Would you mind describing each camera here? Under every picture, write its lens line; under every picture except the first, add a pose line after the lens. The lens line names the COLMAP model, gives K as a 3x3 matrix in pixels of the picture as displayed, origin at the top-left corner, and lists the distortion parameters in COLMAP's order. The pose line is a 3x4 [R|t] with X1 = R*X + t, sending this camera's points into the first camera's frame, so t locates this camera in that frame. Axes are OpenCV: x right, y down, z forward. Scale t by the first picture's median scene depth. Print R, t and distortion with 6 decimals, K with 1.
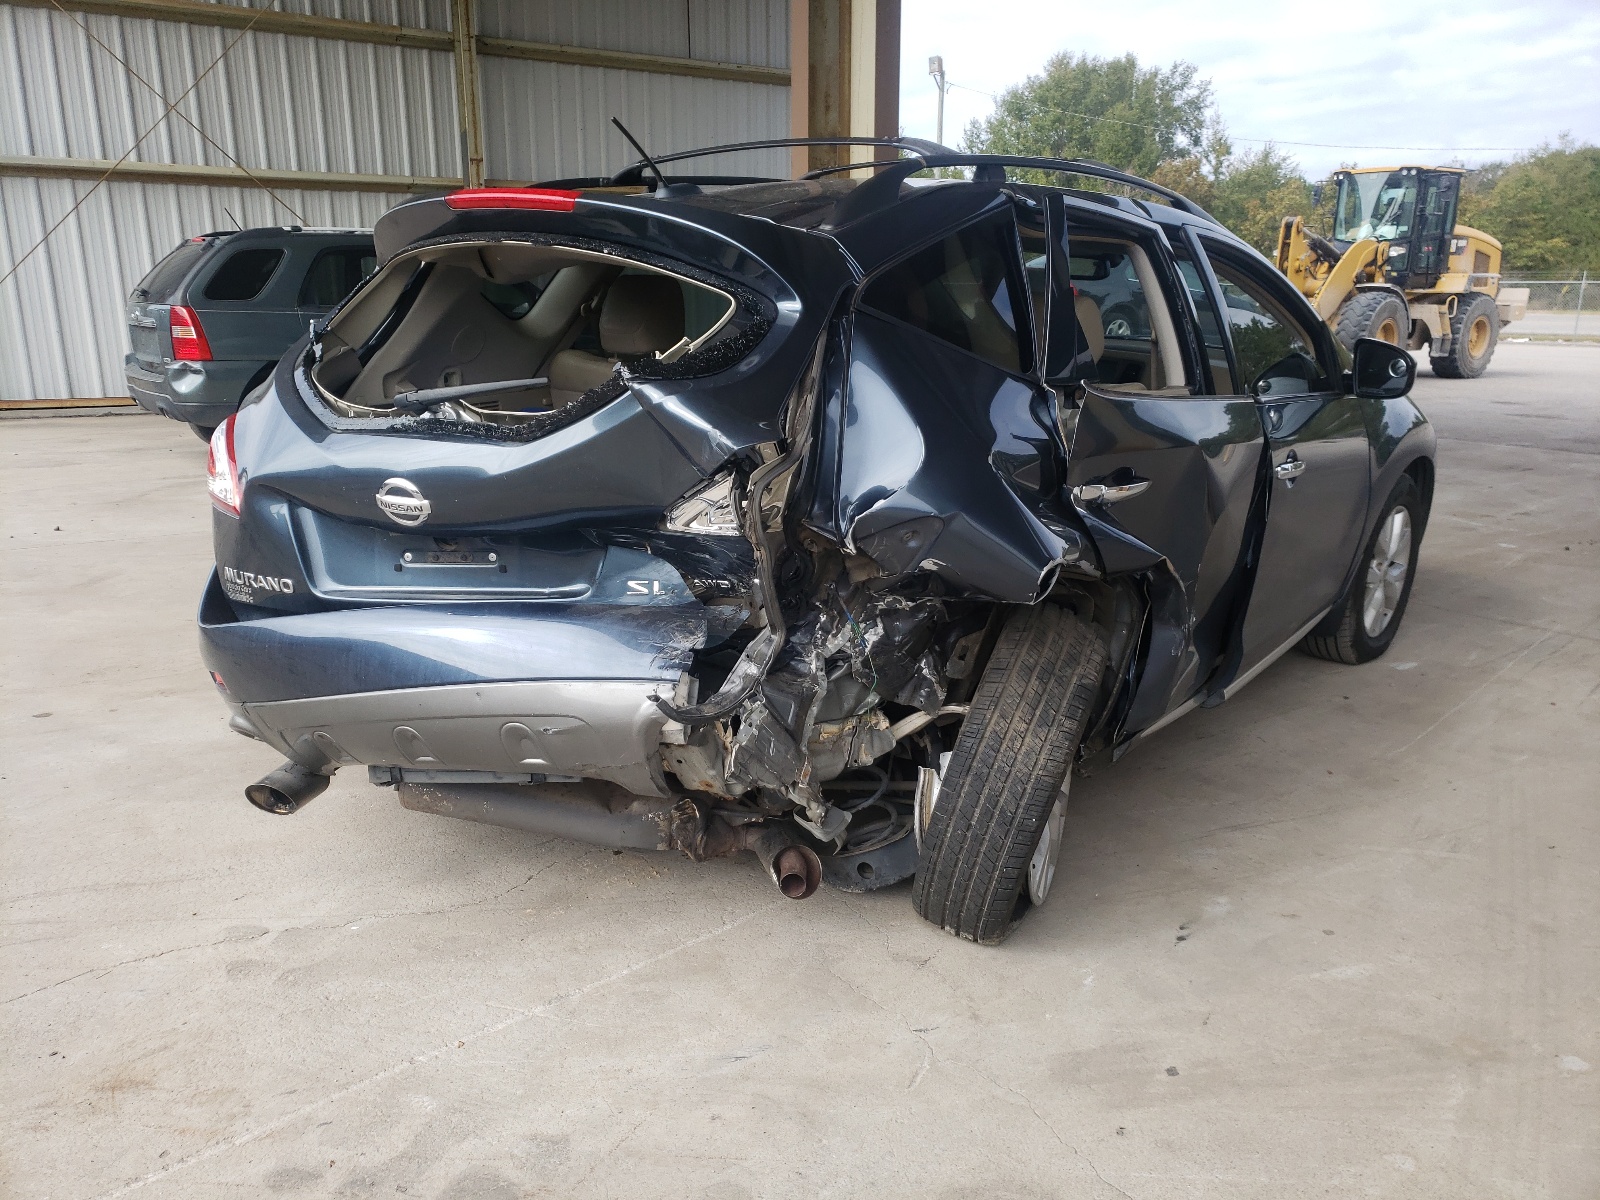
lens RADIAL K [[1211.1, 0, 799.6], [0, 1211.1, 616.8], [0, 0, 1]] dist [0.029042, 0.007452]
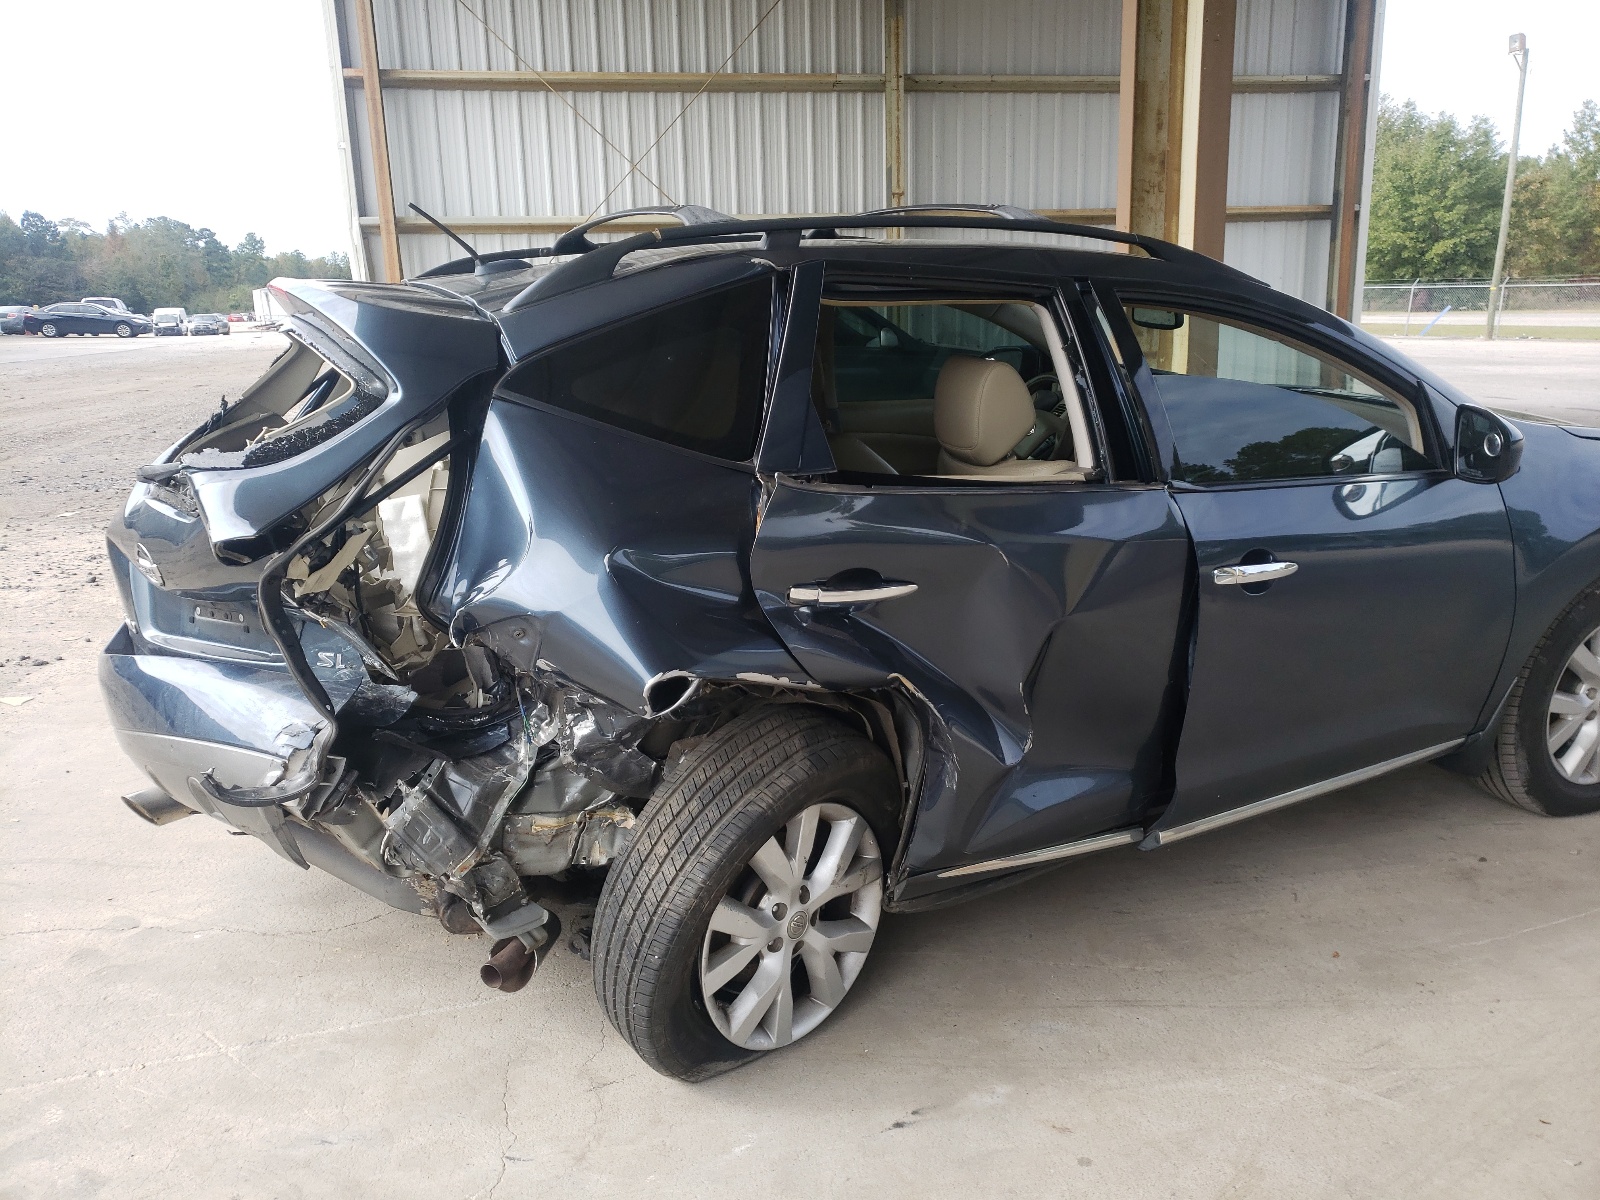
lens RADIAL K [[1233.1, 0, 800.0], [0, 1233.1, 600.0], [0, 0, 1]] dist [-0.008708, 0.038523]
pose [[0.918607, 0.074092, -0.388165, 0.113014], [-0.085622, 0.996250, -0.012466, -0.016957], [0.385785, 0.044687, 0.921506, 0.033680]]
